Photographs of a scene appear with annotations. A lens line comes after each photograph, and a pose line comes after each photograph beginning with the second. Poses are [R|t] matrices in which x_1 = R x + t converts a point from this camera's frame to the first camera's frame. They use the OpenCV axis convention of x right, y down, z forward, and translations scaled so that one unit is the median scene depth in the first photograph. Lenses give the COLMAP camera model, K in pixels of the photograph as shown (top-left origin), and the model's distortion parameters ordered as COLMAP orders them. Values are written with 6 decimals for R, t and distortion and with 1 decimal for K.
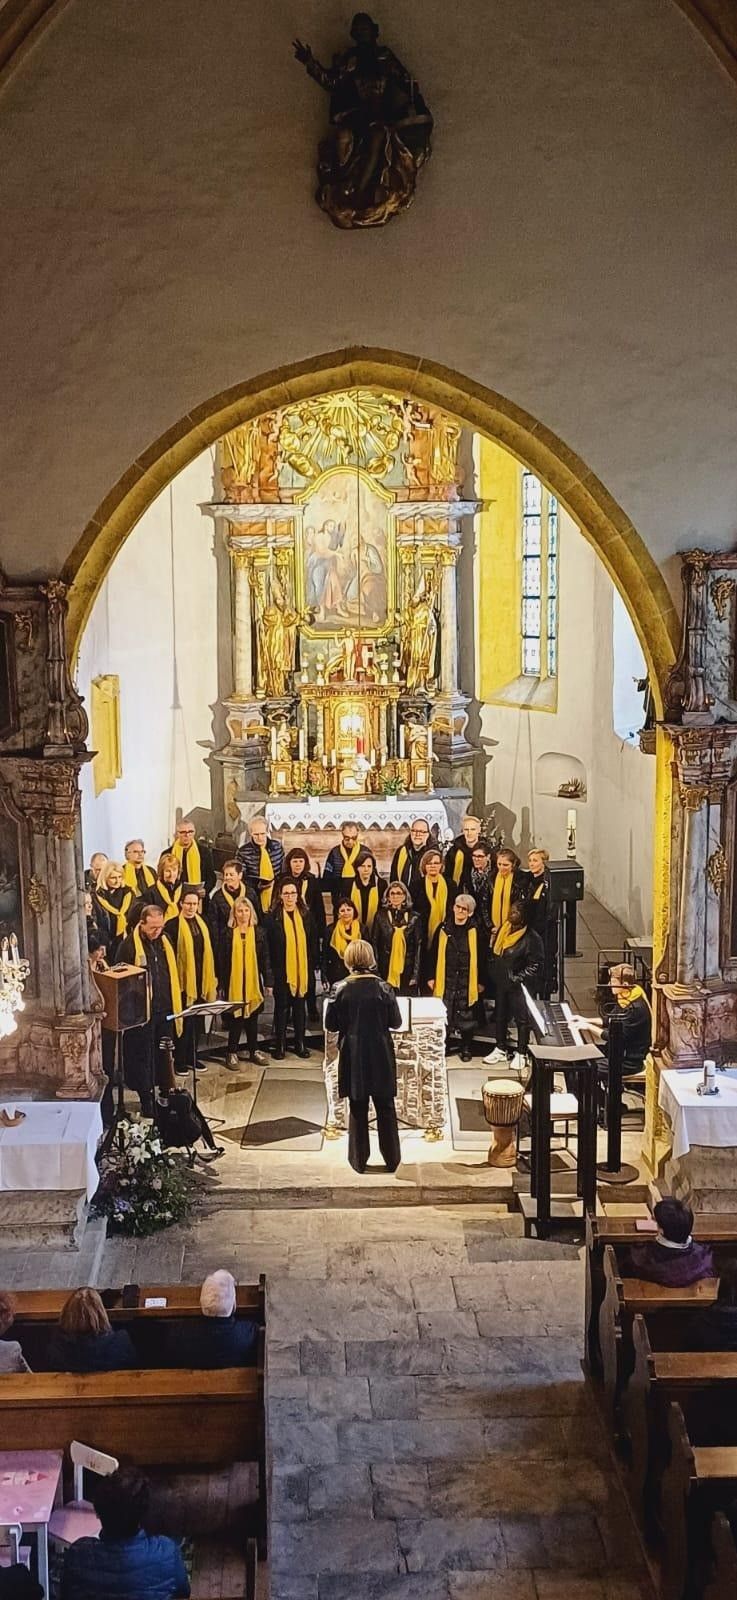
lens RADIAL K [[1553.4, 0, 372.4], [0, 1553.4, 782.4], [0, 0, 1]] dist [0.089317, 0.001803]
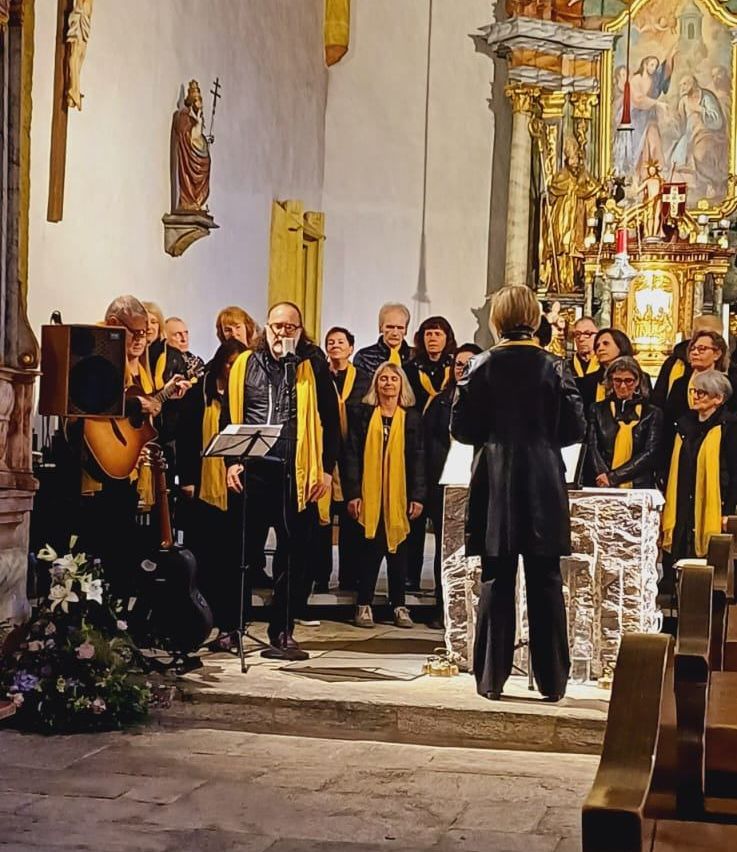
lens RADIAL K [[1838.3, 0, 367.6], [0, 1838.3, 405.6], [0, 0, 1]] dist [0.082688, 0.228092]
pose [[0.968101, 0.030247, -0.248729, 0.069723], [-0.068512, 0.986811, -0.146661, 0.138121], [0.241012, 0.159024, 0.957405, 0.188282]]
